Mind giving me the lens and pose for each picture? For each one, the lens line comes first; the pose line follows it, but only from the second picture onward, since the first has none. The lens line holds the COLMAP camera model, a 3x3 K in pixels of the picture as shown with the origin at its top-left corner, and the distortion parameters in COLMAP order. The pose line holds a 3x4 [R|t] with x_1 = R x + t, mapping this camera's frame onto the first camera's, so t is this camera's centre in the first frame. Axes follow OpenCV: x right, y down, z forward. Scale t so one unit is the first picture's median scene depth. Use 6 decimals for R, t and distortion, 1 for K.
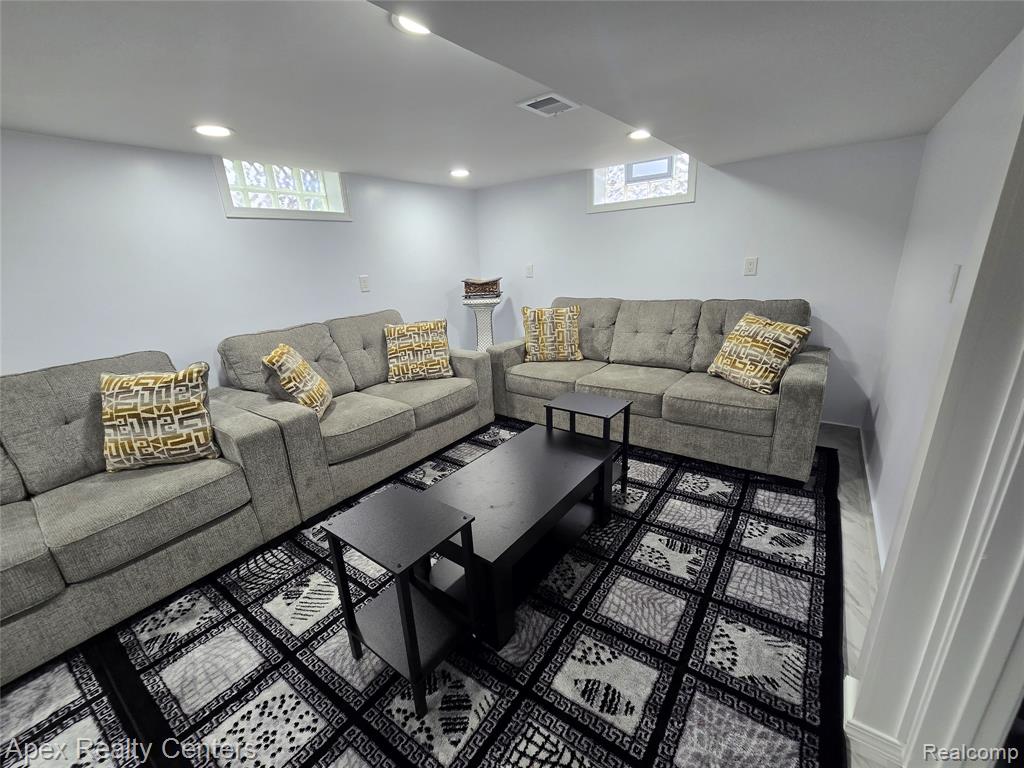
lens RADIAL K [[420.3, 0, 511.6], [0, 420.3, 387.4], [0, 0, 1]] dist [-0.003484, 0.000265]
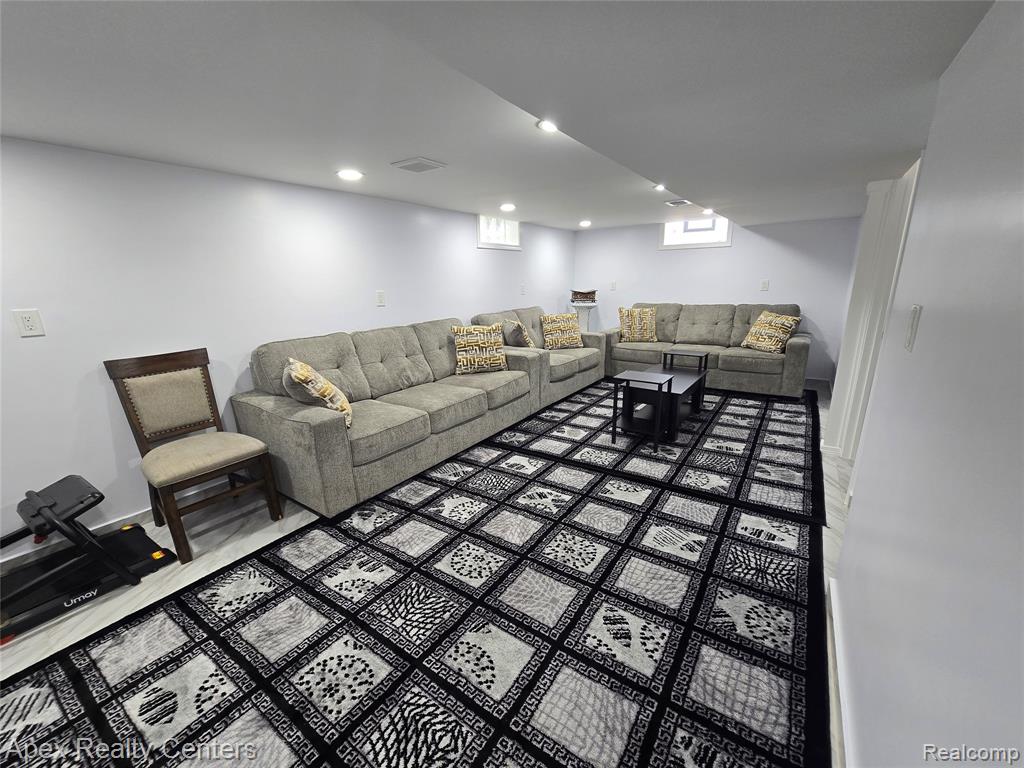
lens RADIAL K [[415.7, 0, 515.9], [0, 415.7, 385.7], [0, 0, 1]] dist [0.000362, -0.000091]
pose [[0.999162, 0.022552, 0.034162, -0.460560], [-0.020795, 0.998486, -0.050931, 0.213276], [-0.035259, 0.050178, 0.998118, -0.590743]]
